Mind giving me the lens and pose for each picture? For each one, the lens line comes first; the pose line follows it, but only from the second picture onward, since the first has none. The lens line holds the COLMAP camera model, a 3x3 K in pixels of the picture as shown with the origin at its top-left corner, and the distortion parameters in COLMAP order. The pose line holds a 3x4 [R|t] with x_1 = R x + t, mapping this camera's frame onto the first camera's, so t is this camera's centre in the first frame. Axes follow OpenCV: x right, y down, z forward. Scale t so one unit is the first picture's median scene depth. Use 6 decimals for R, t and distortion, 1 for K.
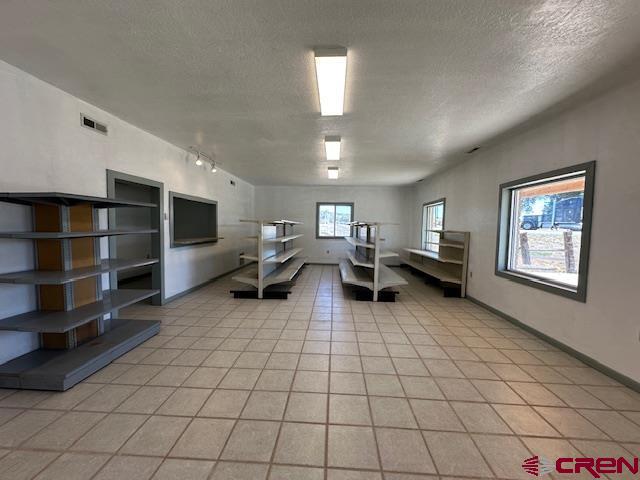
lens RADIAL K [[256.0, 0, 321.4], [0, 256.0, 240.3], [0, 0, 1]] dist [-0.003295, 0.000423]
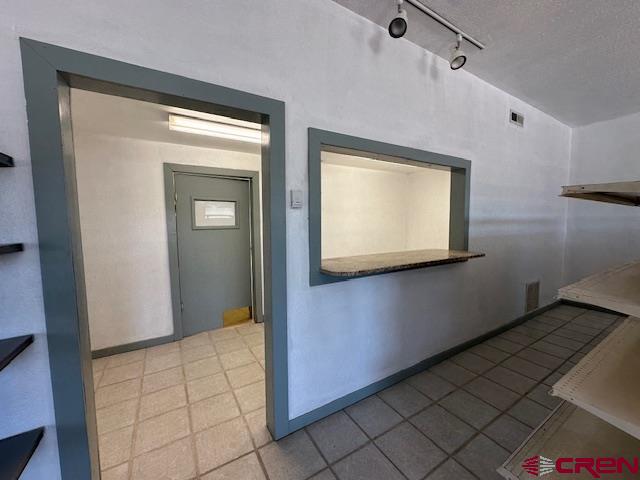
lens RADIAL K [[256.0, 0, 321.0], [0, 256.0, 239.8], [0, 0, 1]] dist [-0.003295, 0.000423]
pose [[0.563243, 0.038161, -0.825410, -0.075401], [-0.027432, 0.999246, 0.027479, -0.012653], [0.825836, 0.007165, 0.563865, 0.216449]]
